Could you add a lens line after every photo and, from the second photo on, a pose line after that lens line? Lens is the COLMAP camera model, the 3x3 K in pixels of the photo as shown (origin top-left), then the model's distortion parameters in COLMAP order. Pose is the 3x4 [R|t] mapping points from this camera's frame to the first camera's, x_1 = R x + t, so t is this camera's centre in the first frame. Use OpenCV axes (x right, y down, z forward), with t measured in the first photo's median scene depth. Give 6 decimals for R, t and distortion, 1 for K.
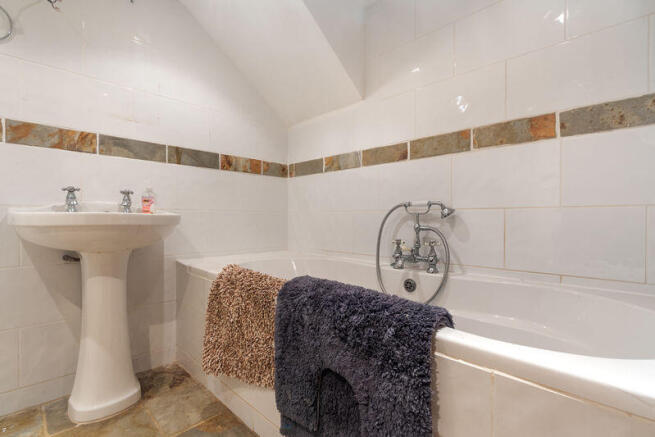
lens RADIAL K [[302.2, 0, 327.0], [0, 302.2, 221.4], [0, 0, 1]] dist [0.000527, 0.000610]
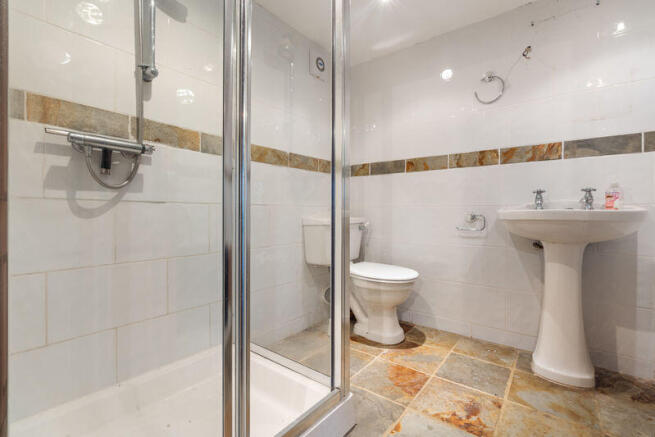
lens RADIAL K [[302.2, 0, 327.2], [0, 302.2, 216.4], [0, 0, 1]] dist [0.000527, 0.000610]
pose [[0.123261, 0.003344, -0.992369, 0.299990], [-0.011844, 0.999928, 0.001899, 0.006368], [0.992304, 0.011520, 0.123292, -0.039766]]
